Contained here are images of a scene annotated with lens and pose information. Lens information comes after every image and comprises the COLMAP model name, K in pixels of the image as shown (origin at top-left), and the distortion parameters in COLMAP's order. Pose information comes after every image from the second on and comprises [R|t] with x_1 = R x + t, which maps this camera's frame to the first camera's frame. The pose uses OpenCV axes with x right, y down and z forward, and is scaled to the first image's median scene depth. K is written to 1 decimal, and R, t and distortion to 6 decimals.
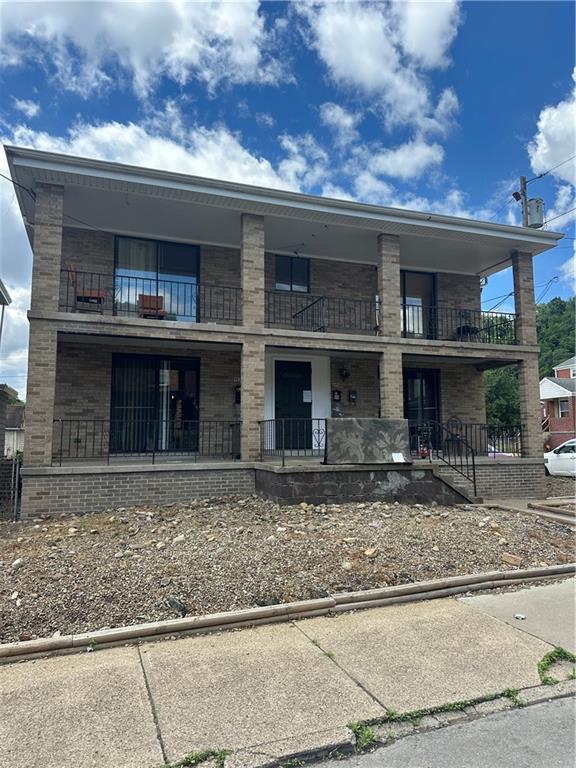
lens RADIAL K [[548.7, 0, 288.0], [0, 548.7, 384.0], [0, 0, 1]] dist [0.007636, 0.001006]
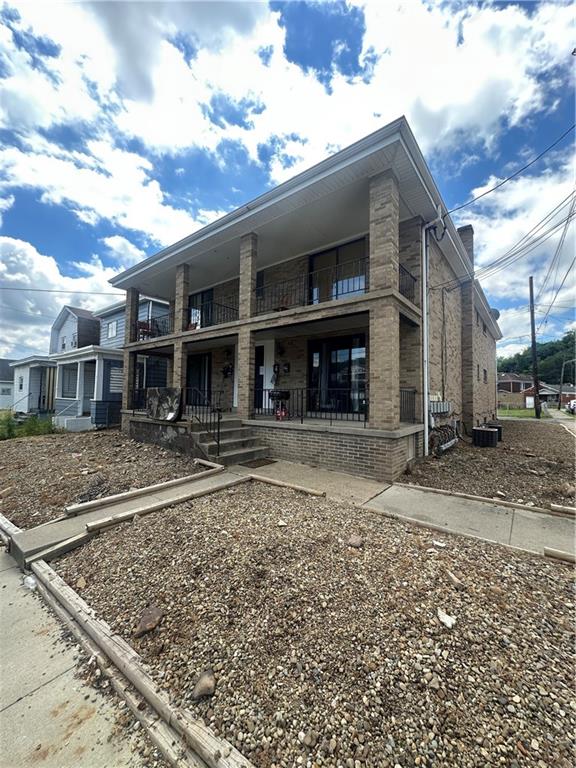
lens RADIAL K [[307.4, 0, 289.2], [0, 307.4, 382.9], [0, 0, 1]] dist [-0.002390, 0.000786]
pose [[0.533892, -0.028740, -0.845064, 0.826453], [0.078022, 0.996833, 0.015391, 0.053639], [0.841946, -0.074150, 0.534443, 0.709221]]
